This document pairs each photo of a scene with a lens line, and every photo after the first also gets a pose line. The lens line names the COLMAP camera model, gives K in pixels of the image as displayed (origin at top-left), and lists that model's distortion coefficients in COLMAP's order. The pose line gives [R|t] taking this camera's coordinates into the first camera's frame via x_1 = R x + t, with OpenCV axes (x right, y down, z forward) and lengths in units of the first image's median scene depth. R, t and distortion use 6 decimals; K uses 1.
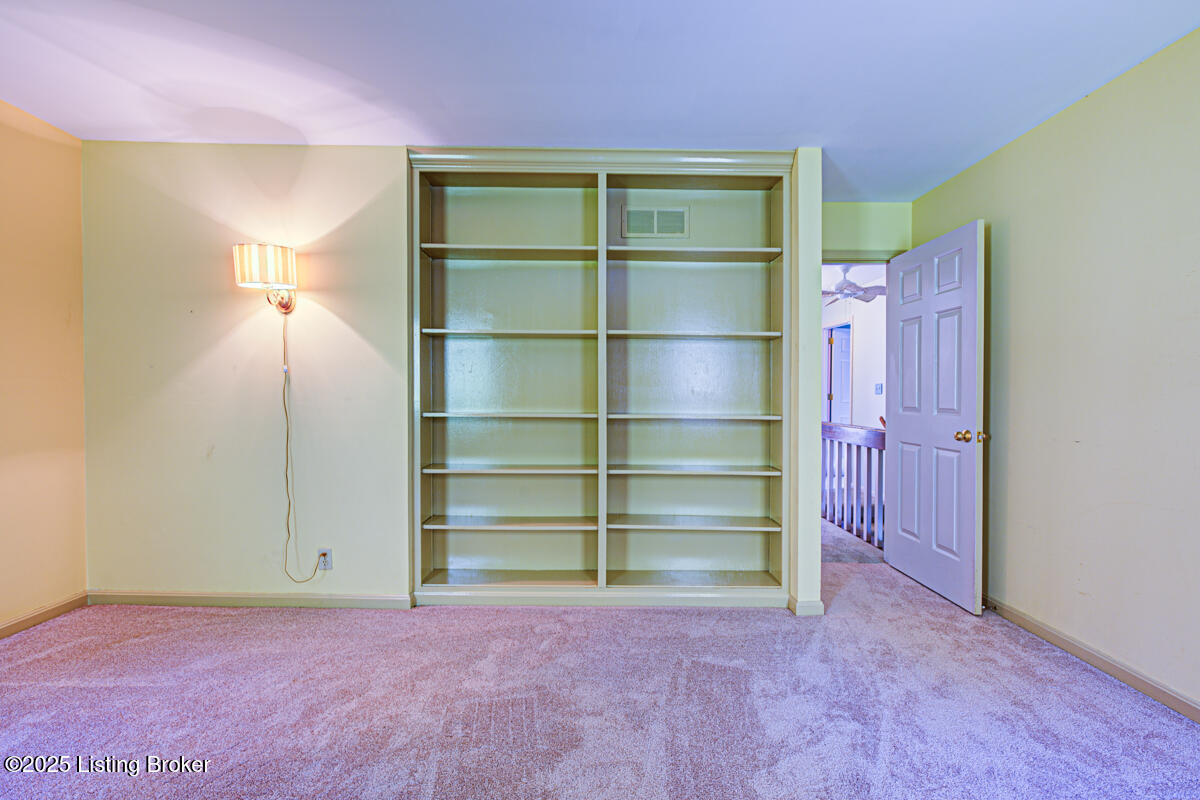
lens RADIAL K [[494.9, 0, 600.3], [0, 494.9, 398.4], [0, 0, 1]] dist [-0.001375, -0.000028]
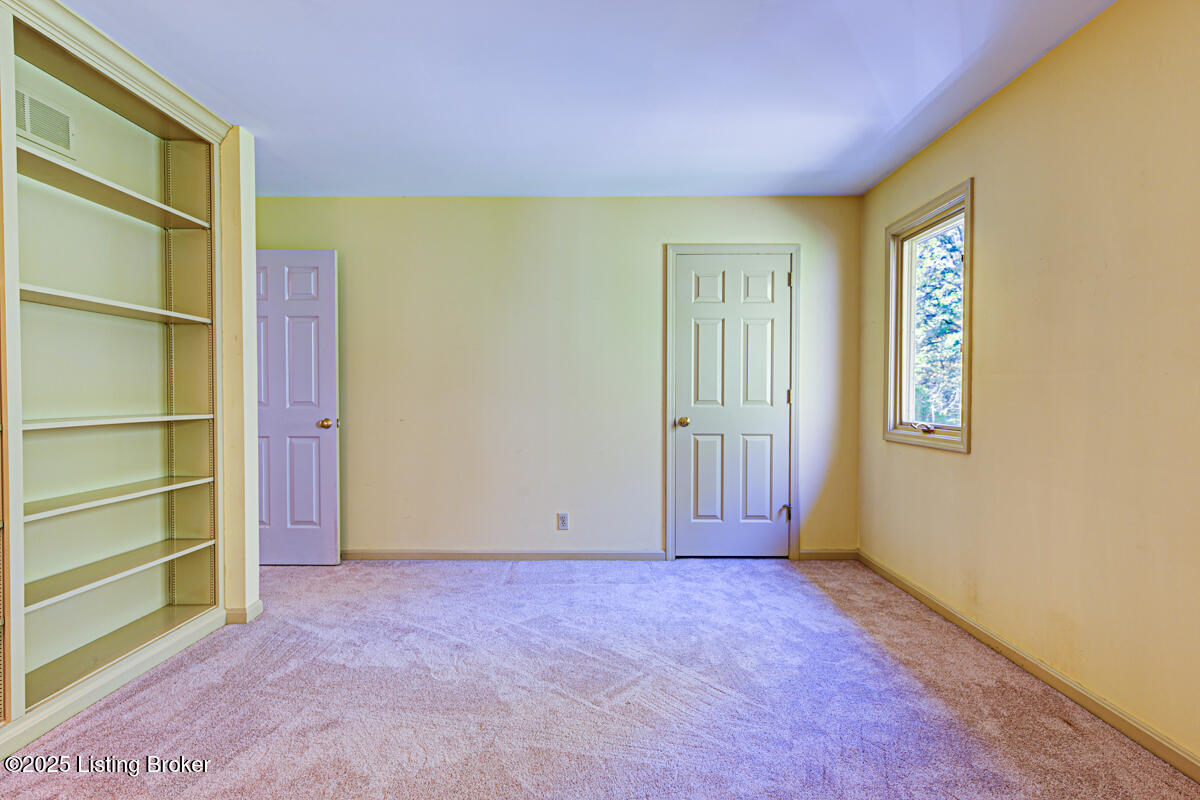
lens RADIAL K [[598.9, 0, 600.1], [0, 598.9, 399.8], [0, 0, 1]] dist [-0.000456, -0.000129]
pose [[0.003520, -0.019336, 0.999807, -0.745413], [0.006742, 0.999791, 0.019312, -0.006348], [-0.999971, 0.006673, 0.003650, 0.319201]]
